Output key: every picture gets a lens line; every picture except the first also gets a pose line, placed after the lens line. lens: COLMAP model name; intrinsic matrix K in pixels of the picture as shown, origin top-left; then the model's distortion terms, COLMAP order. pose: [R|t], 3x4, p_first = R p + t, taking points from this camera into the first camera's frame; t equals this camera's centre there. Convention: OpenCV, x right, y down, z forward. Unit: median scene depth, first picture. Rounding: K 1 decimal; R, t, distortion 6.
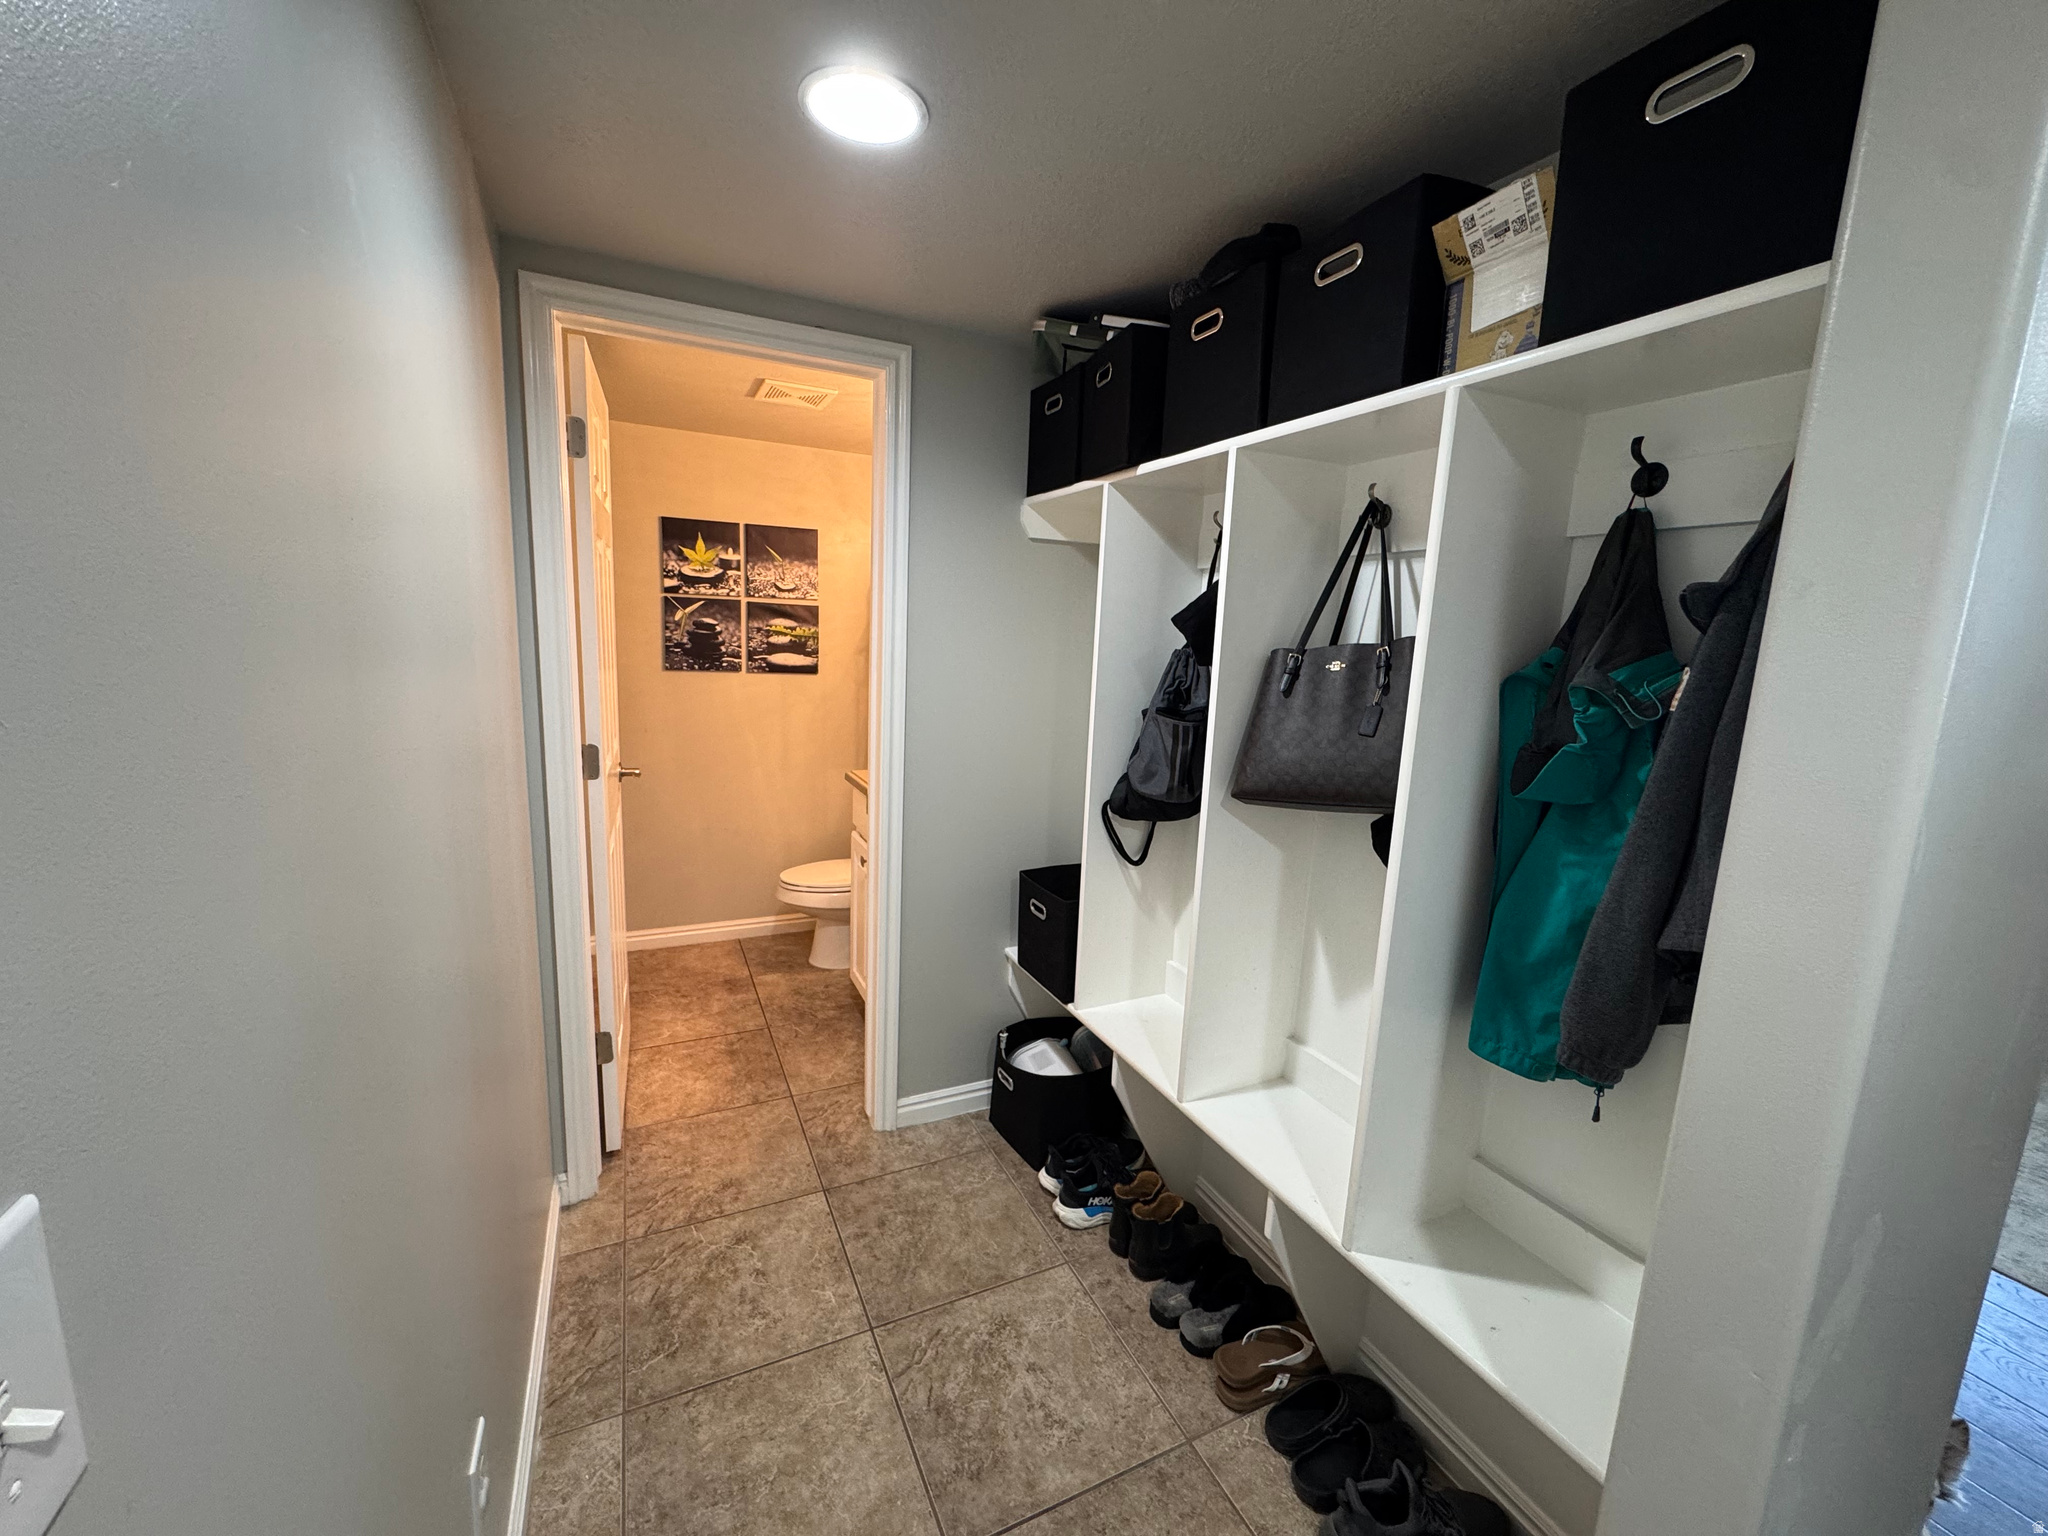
lens RADIAL K [[817.4, 0, 1022.0], [0, 817.4, 767.6], [0, 0, 1]] dist [-0.000394, -0.000045]
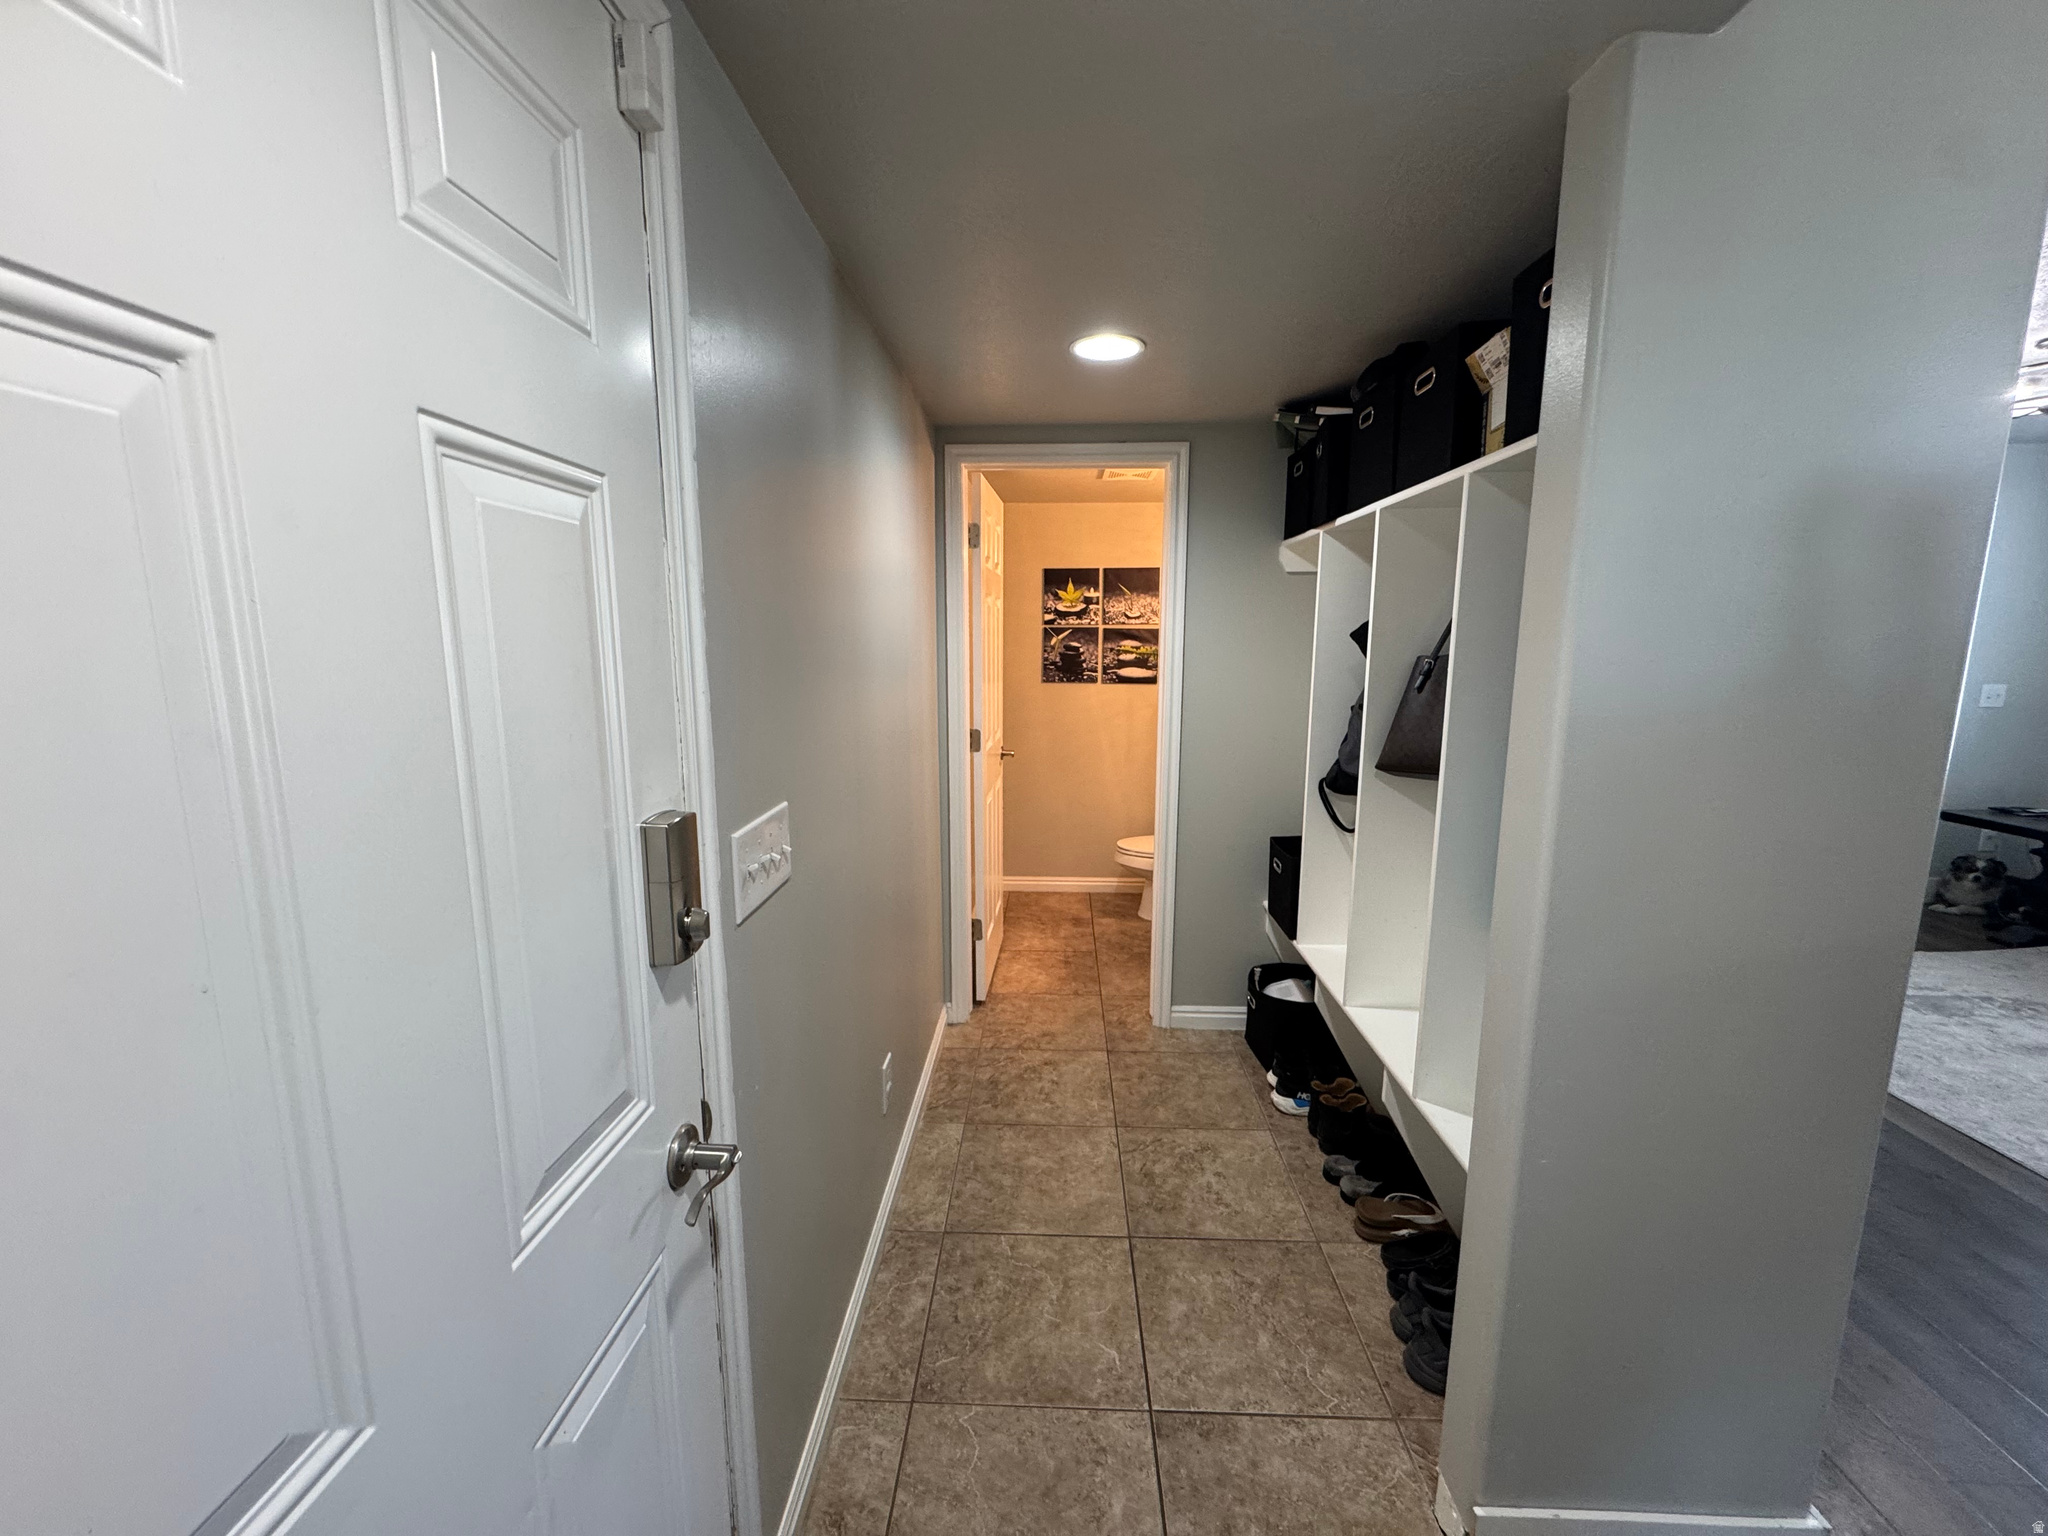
lens RADIAL K [[817.4, 0, 1022.0], [0, 817.4, 767.6], [0, 0, 1]] dist [-0.000394, -0.000045]
pose [[0.882309, 0.034265, -0.469422, 0.257638], [-0.041546, 0.999123, -0.005158, 0.044364], [0.468834, 0.024054, 0.882959, -0.302266]]
